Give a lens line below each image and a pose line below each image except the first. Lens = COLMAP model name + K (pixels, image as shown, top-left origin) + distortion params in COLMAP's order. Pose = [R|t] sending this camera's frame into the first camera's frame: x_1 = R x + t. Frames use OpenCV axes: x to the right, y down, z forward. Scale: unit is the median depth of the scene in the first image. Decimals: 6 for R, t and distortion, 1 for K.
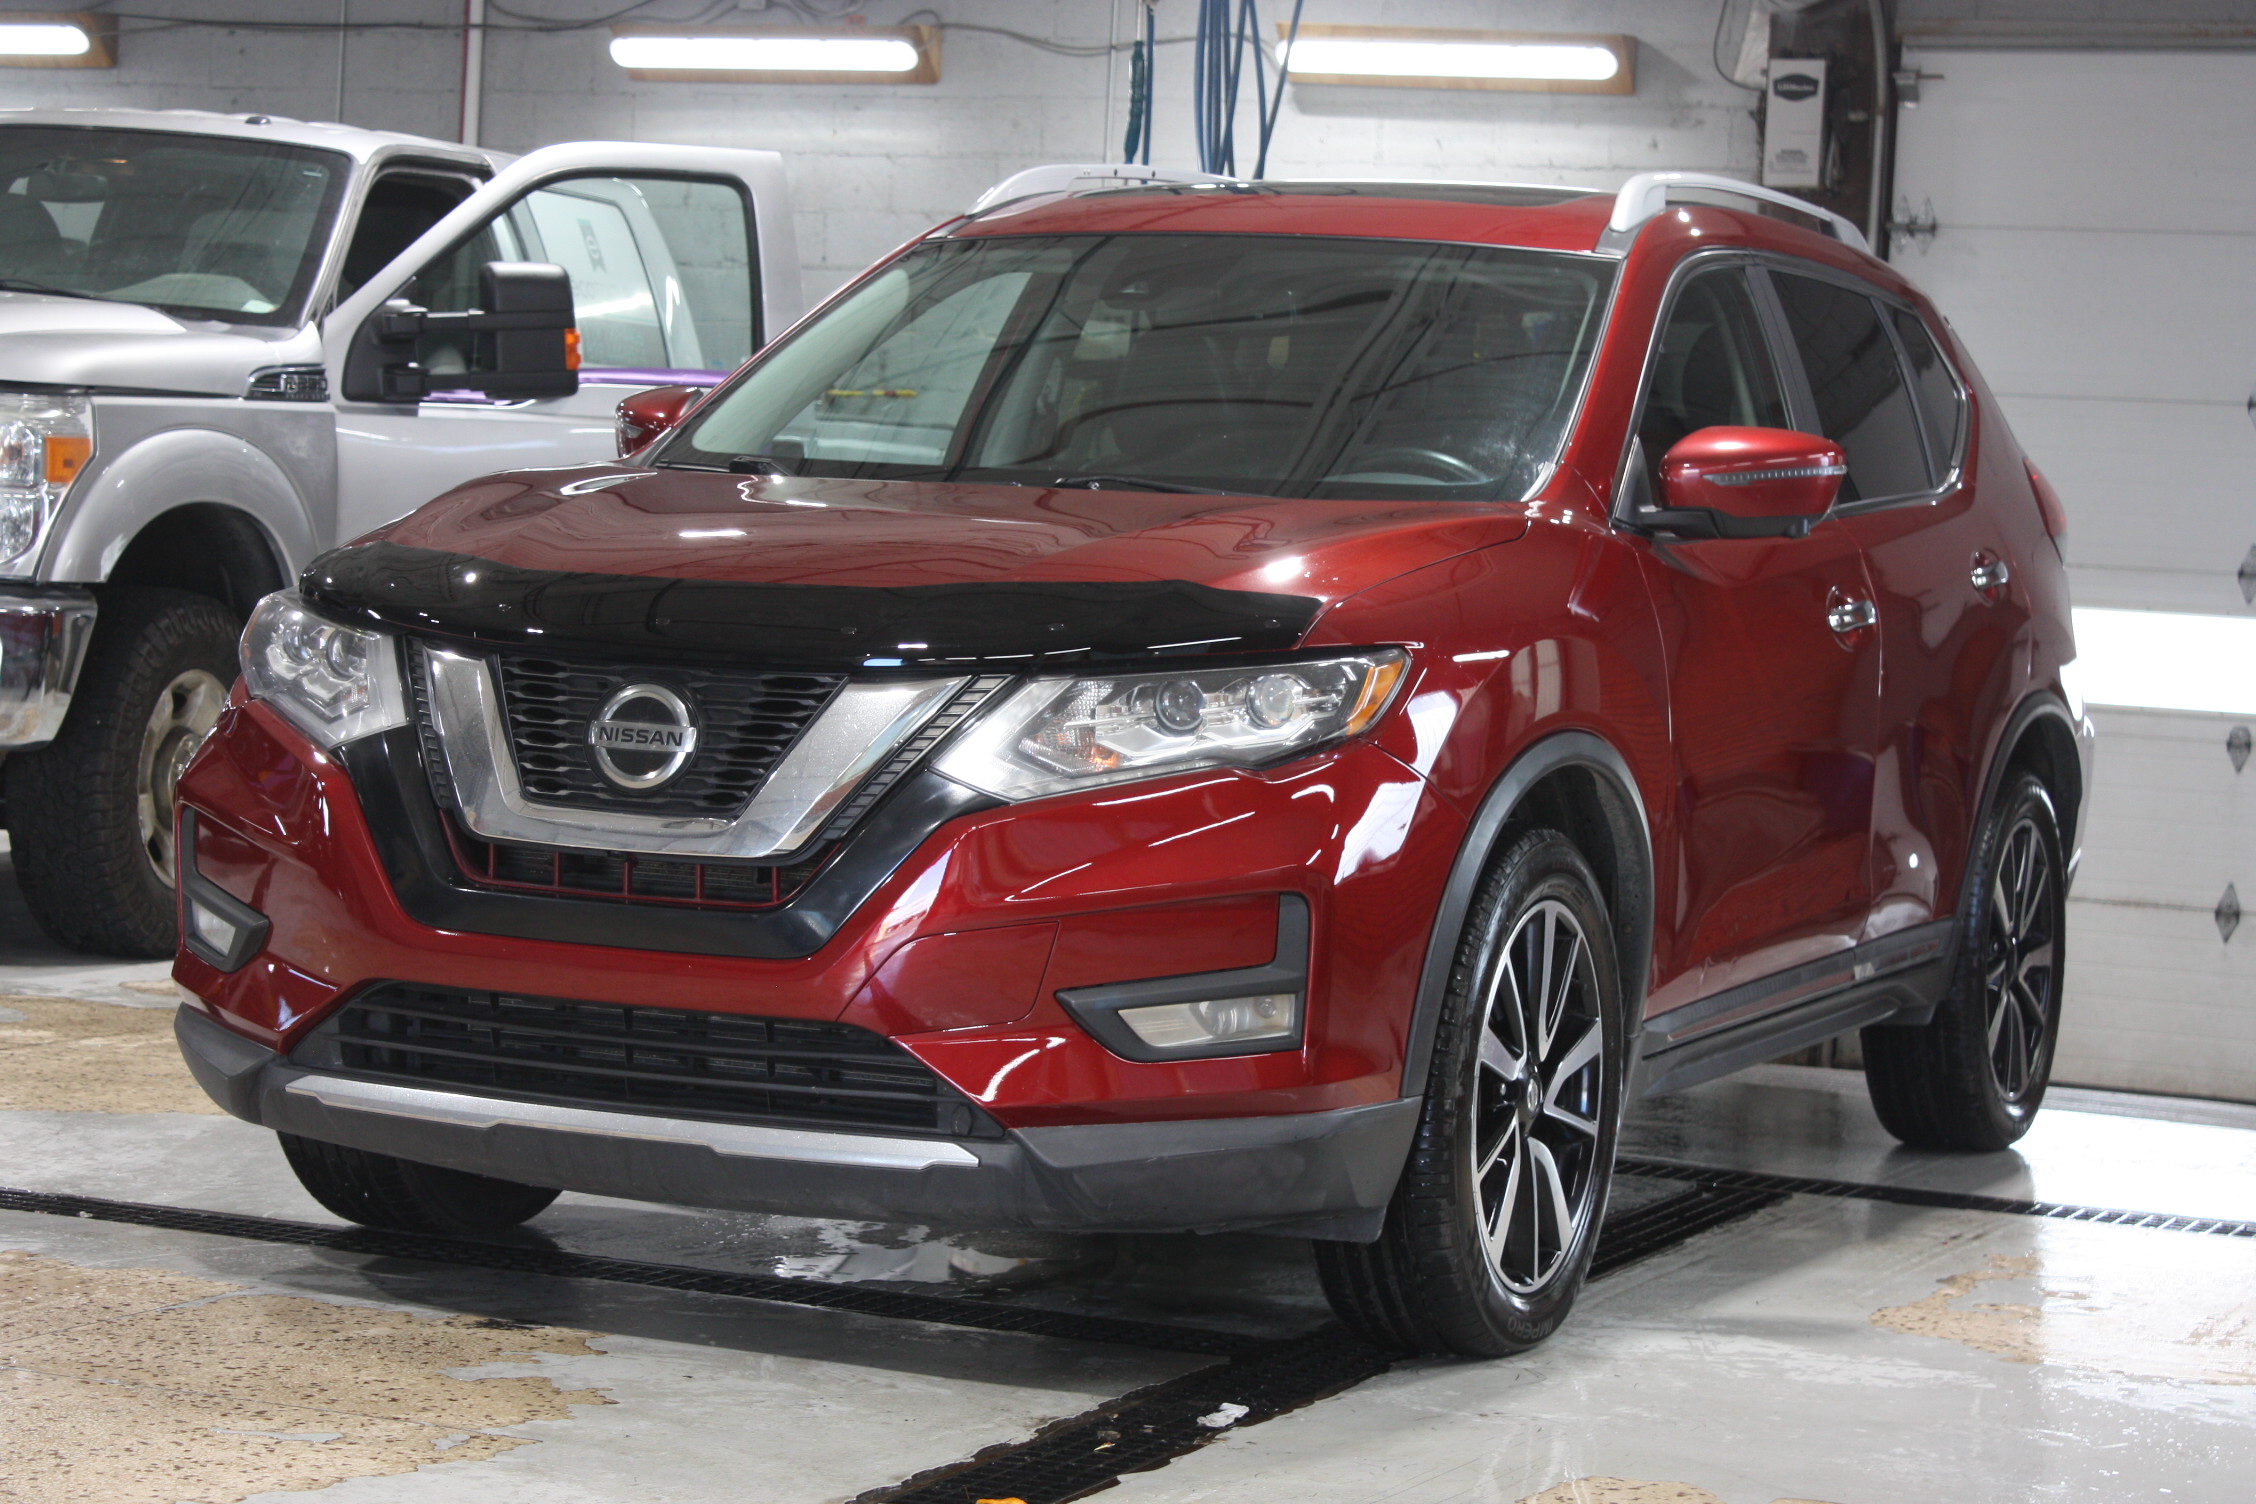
lens RADIAL K [[4921.1, 0, 1127.3], [0, 4921.1, 761.2], [0, 0, 1]] dist [0.059581, 0.000000]
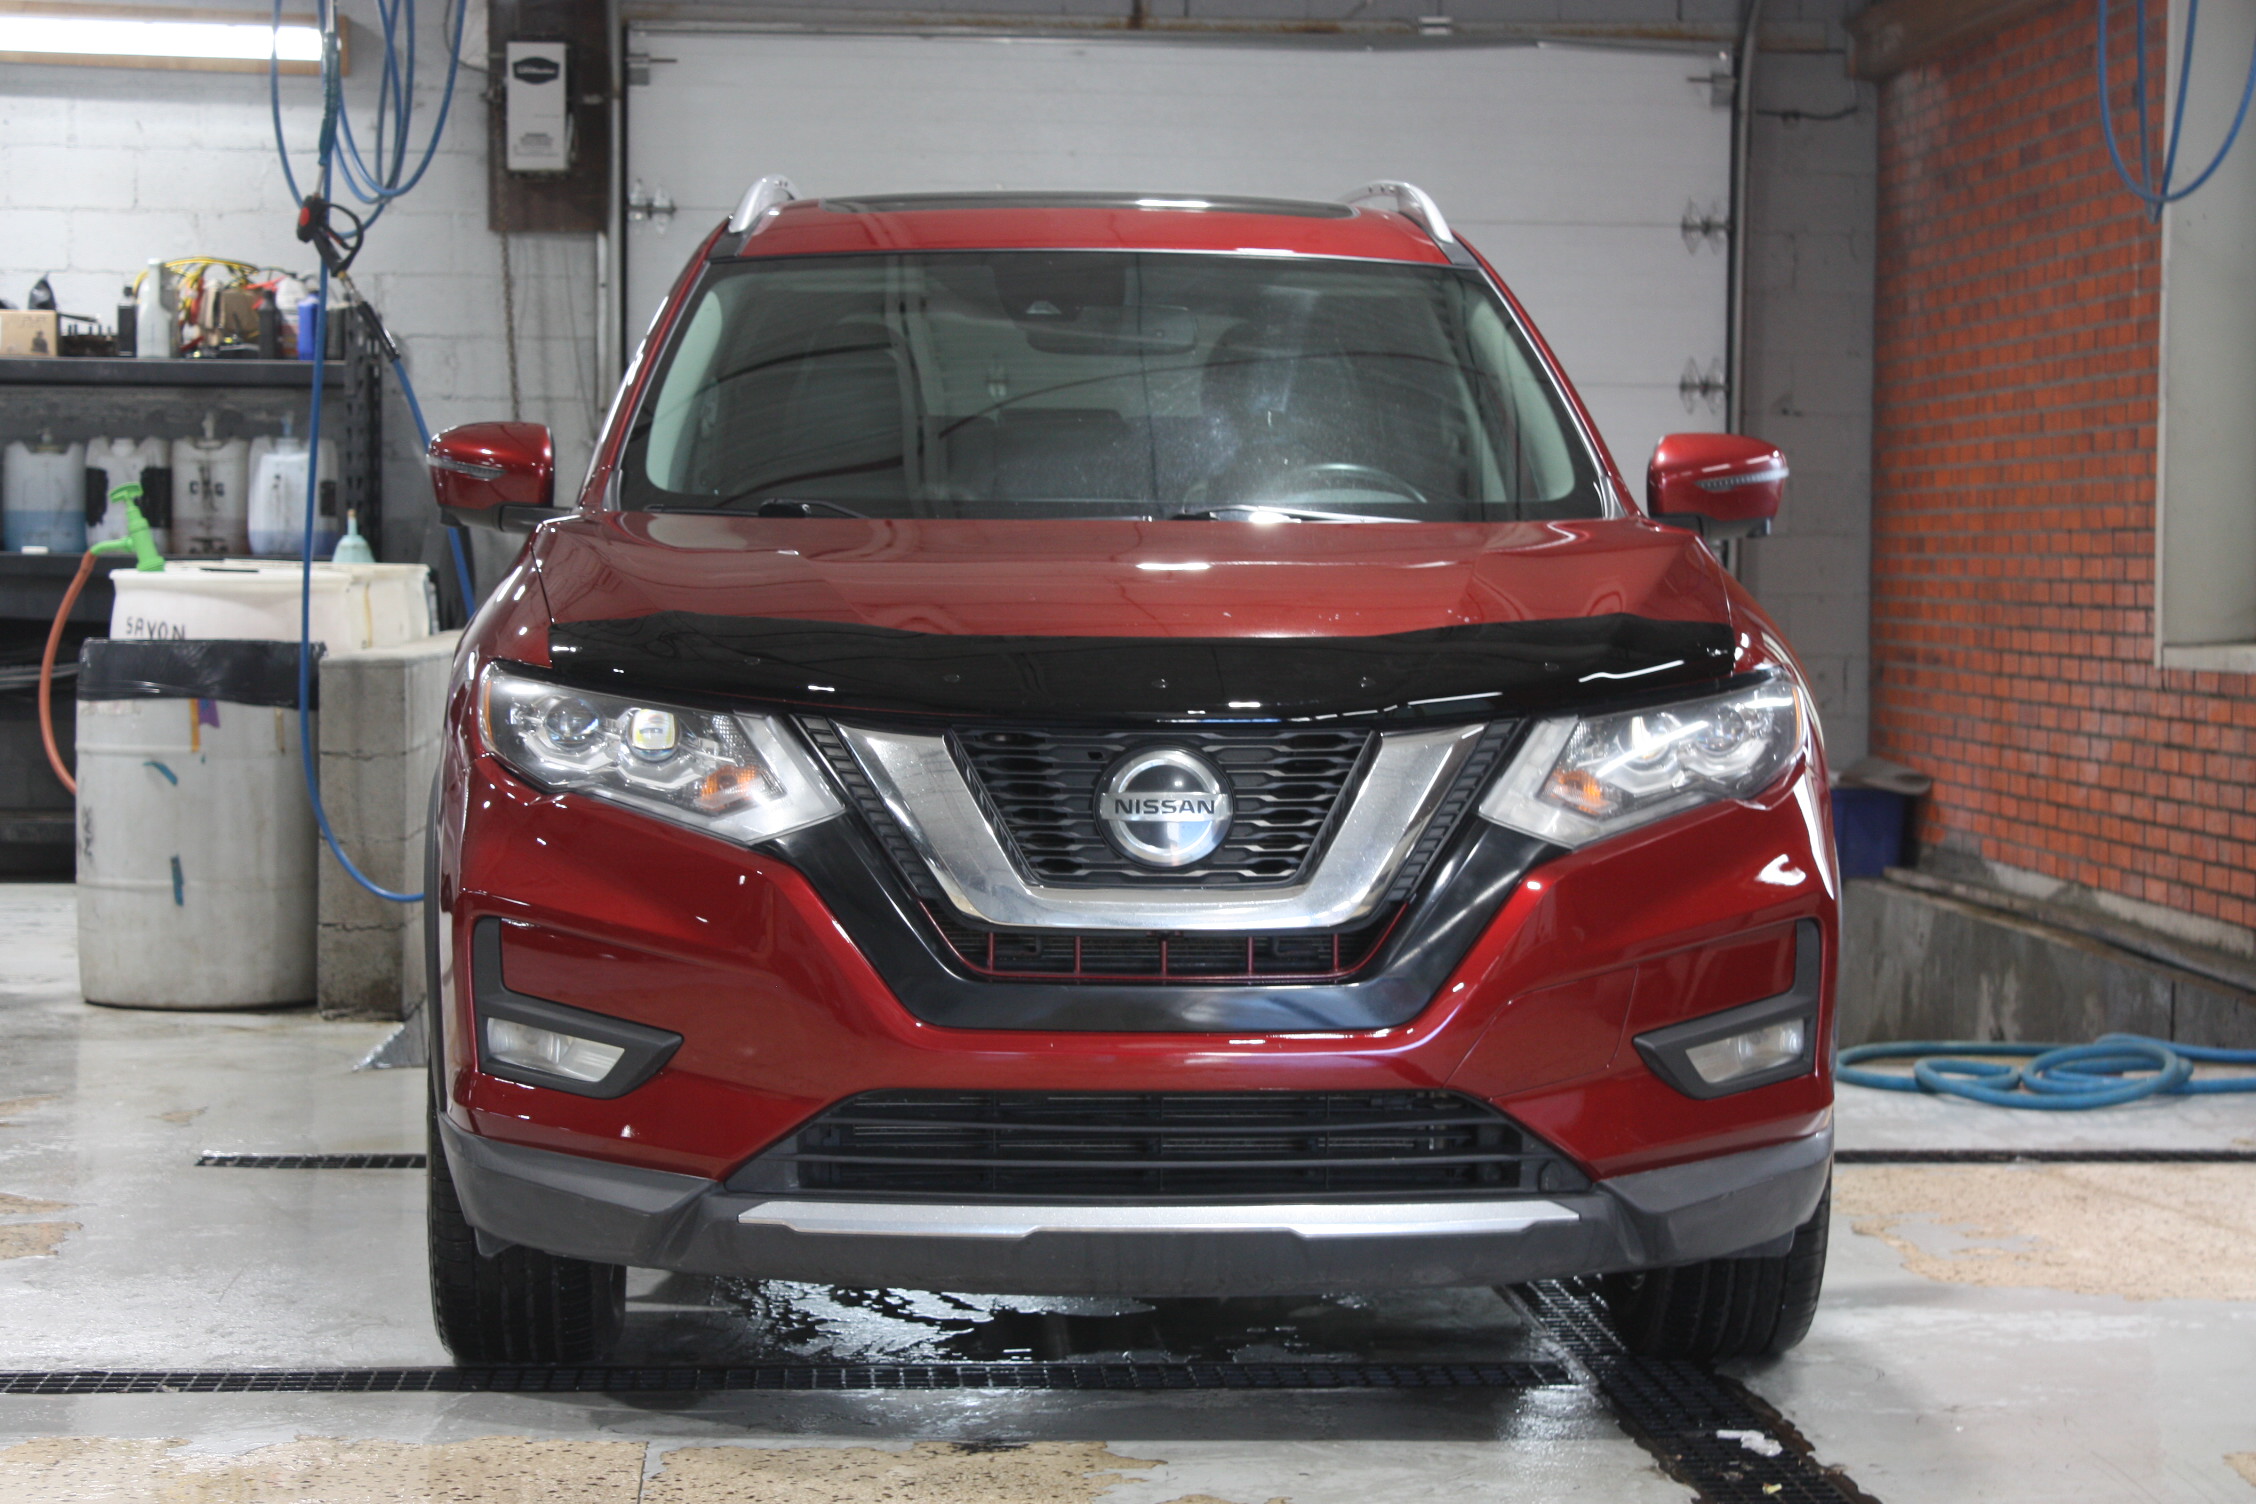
lens RADIAL K [[4867.7, 0, 1128.3], [0, 4867.7, 743.3], [0, 0, 1]] dist [0.020460, 0.000000]
pose [[0.881413, -0.061966, 0.468264, -0.519681], [0.058055, 0.998053, 0.022798, -0.037338], [-0.468765, 0.007091, 0.883295, 0.171668]]
